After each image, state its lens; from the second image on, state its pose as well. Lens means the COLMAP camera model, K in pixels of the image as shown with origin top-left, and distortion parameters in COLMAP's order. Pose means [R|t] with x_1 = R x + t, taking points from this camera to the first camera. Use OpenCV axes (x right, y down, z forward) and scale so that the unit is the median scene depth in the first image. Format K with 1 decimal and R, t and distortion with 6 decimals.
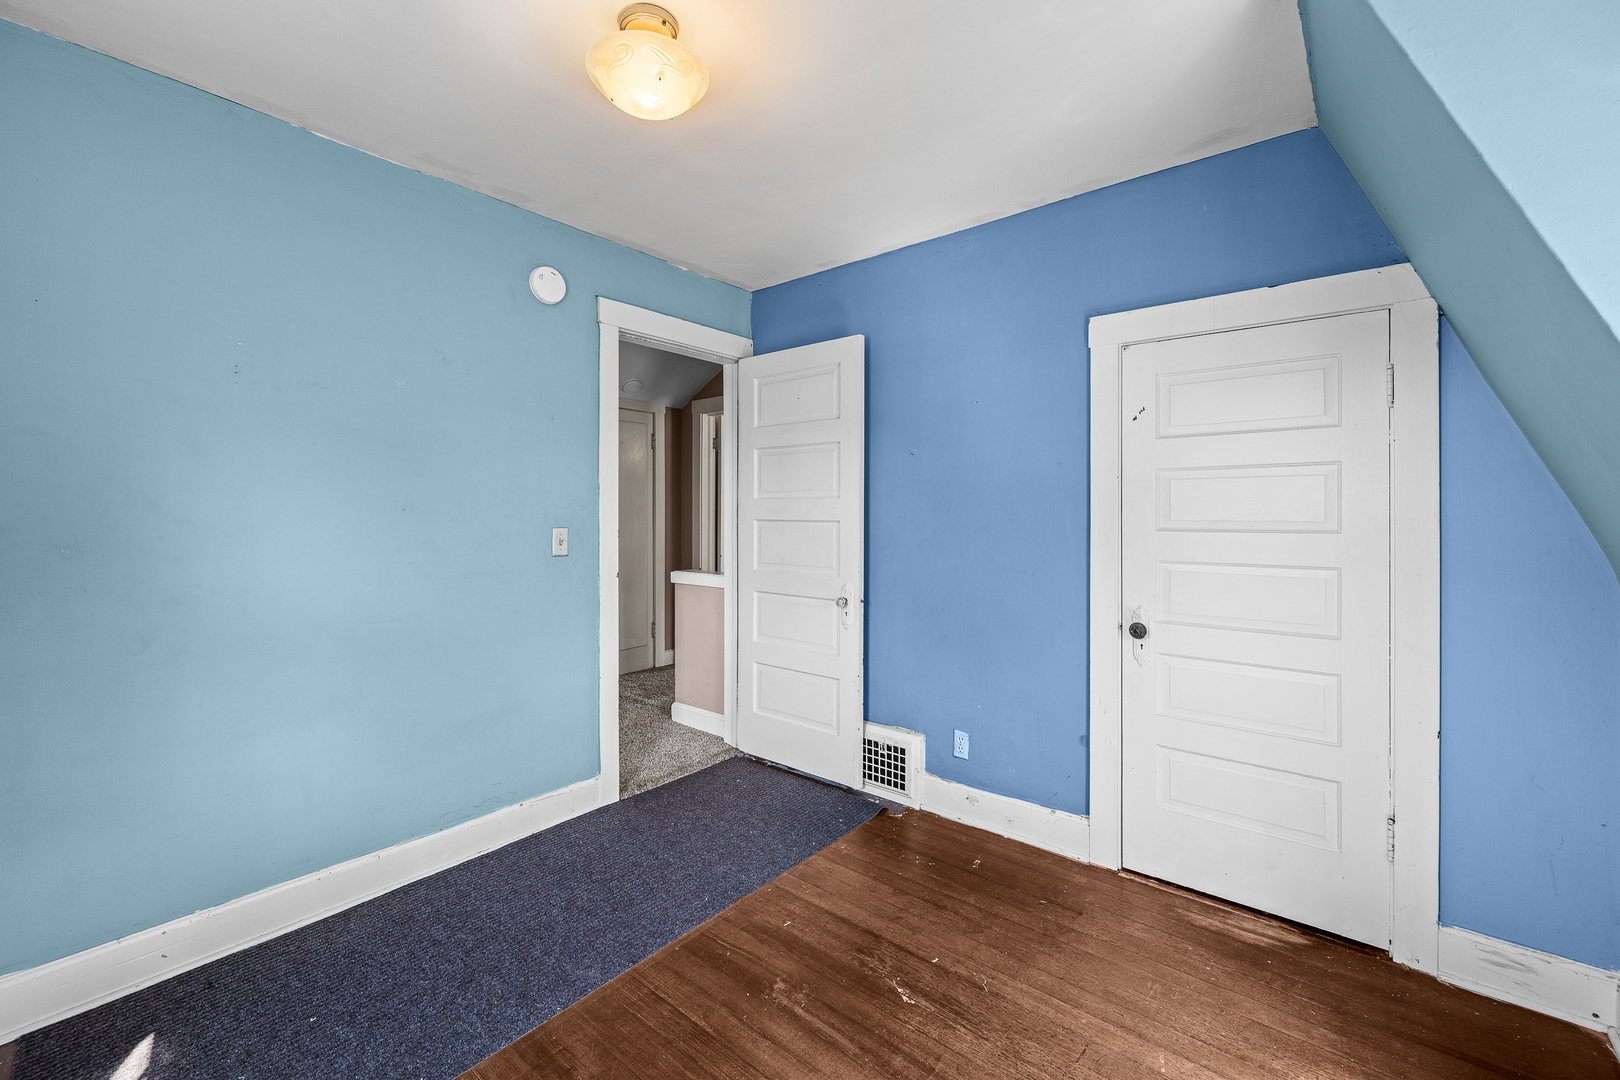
lens RADIAL K [[696.8, 0, 813.1], [0, 696.8, 511.6], [0, 0, 1]] dist [-0.001717, 0.000229]
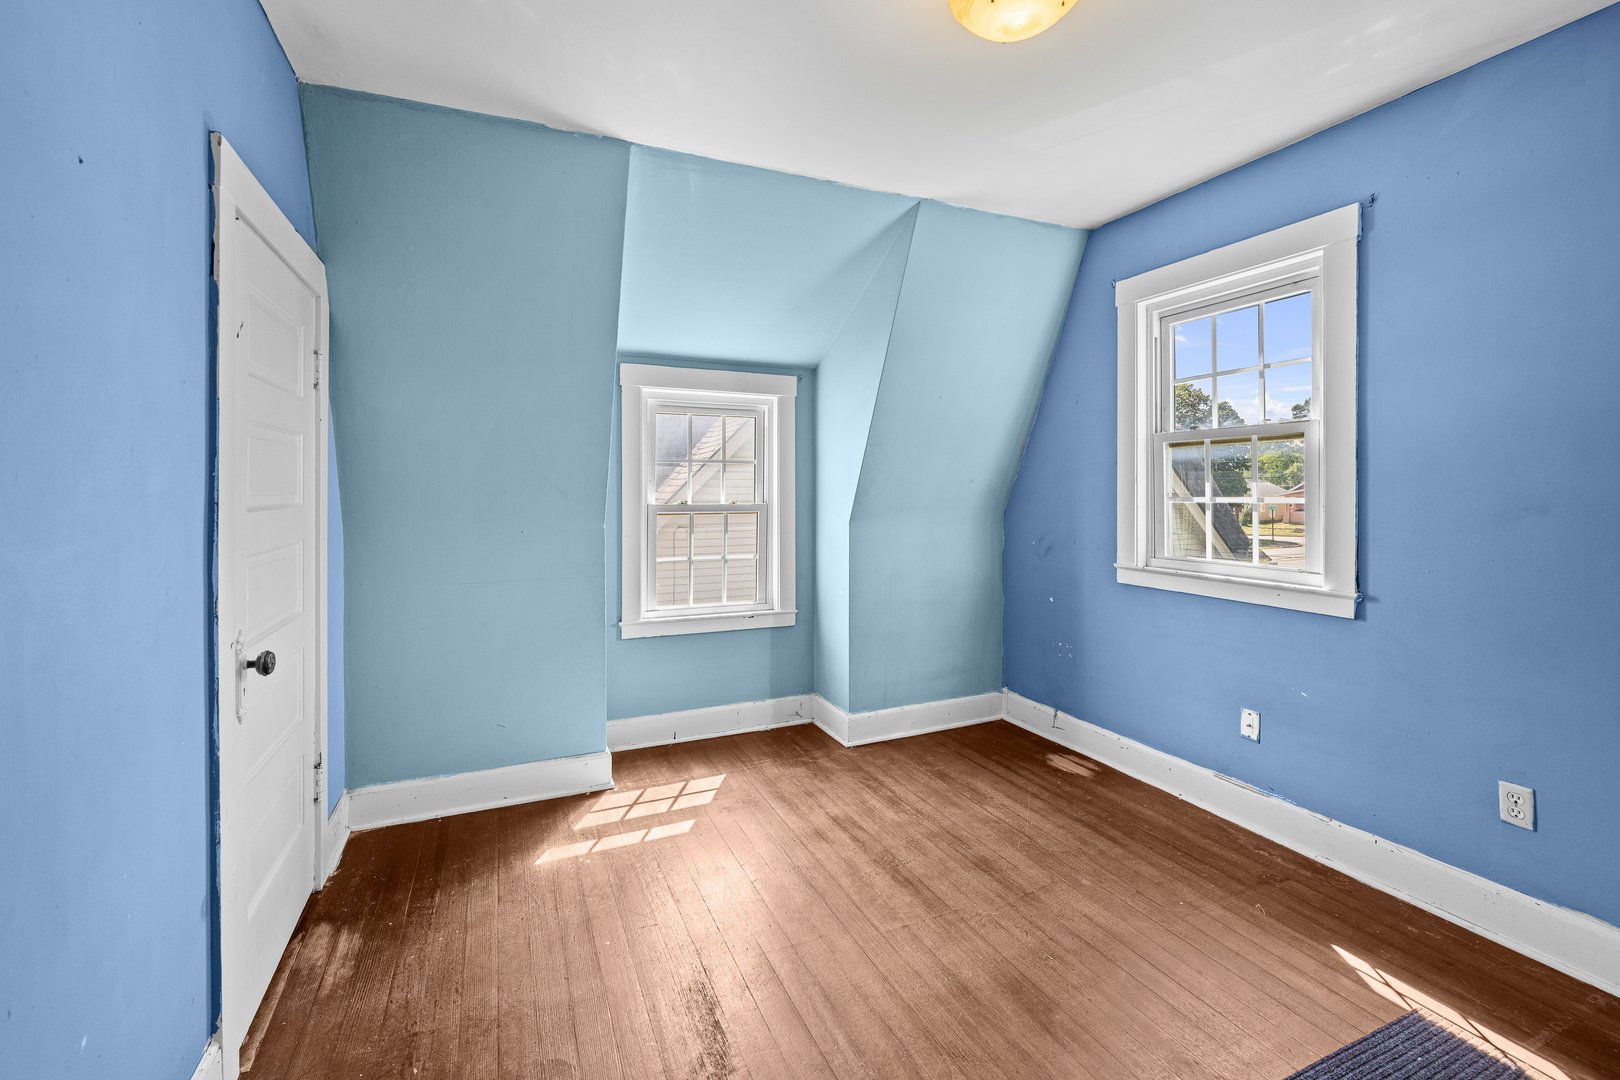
lens RADIAL K [[642.5, 0, 790.7], [0, 642.5, 491.5], [0, 0, 1]] dist [-0.003490, 0.000632]
pose [[-0.880539, -0.000349, 0.473973, -0.280929], [0.003939, 0.999960, 0.008055, 0.005758], [-0.473957, 0.008960, -0.880502, 1.403598]]
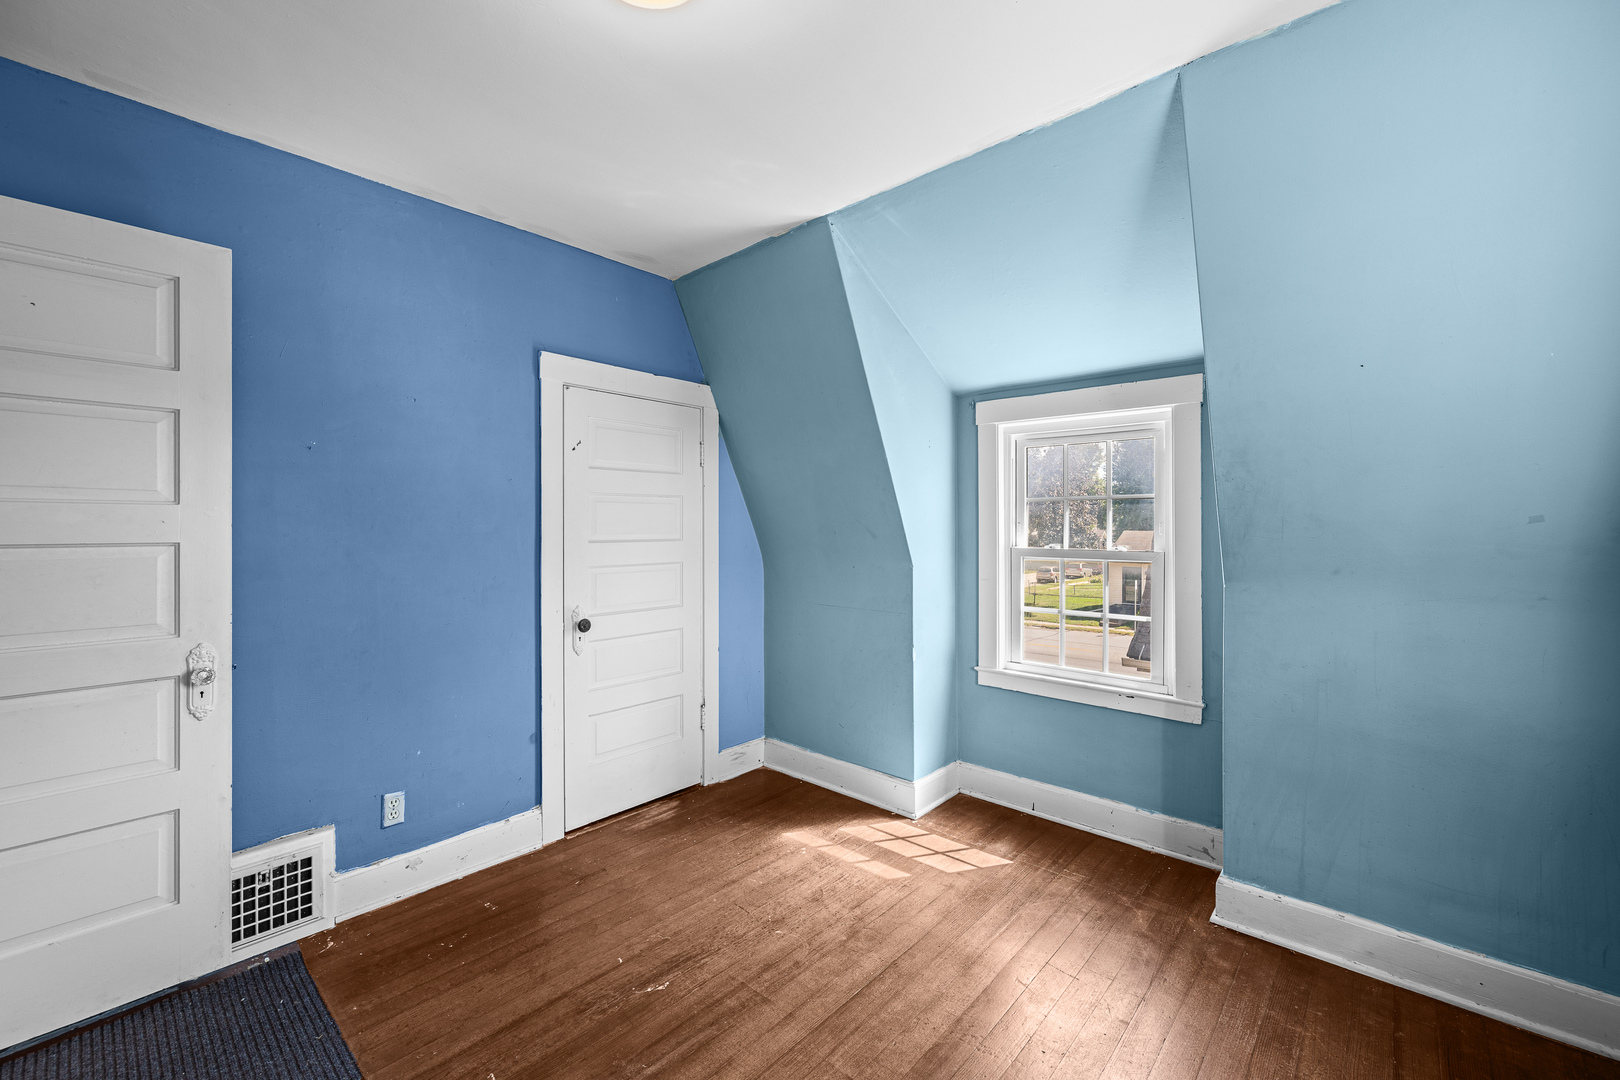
lens RADIAL K [[642.5, 0, 825.5], [0, 642.5, 527.1], [0, 0, 1]] dist [-0.003490, 0.000632]
pose [[0.022694, -0.000281, 0.999742, -0.691541], [0.003087, 0.999995, 0.000211, 0.001160], [-0.999738, 0.003081, 0.022695, 0.602161]]
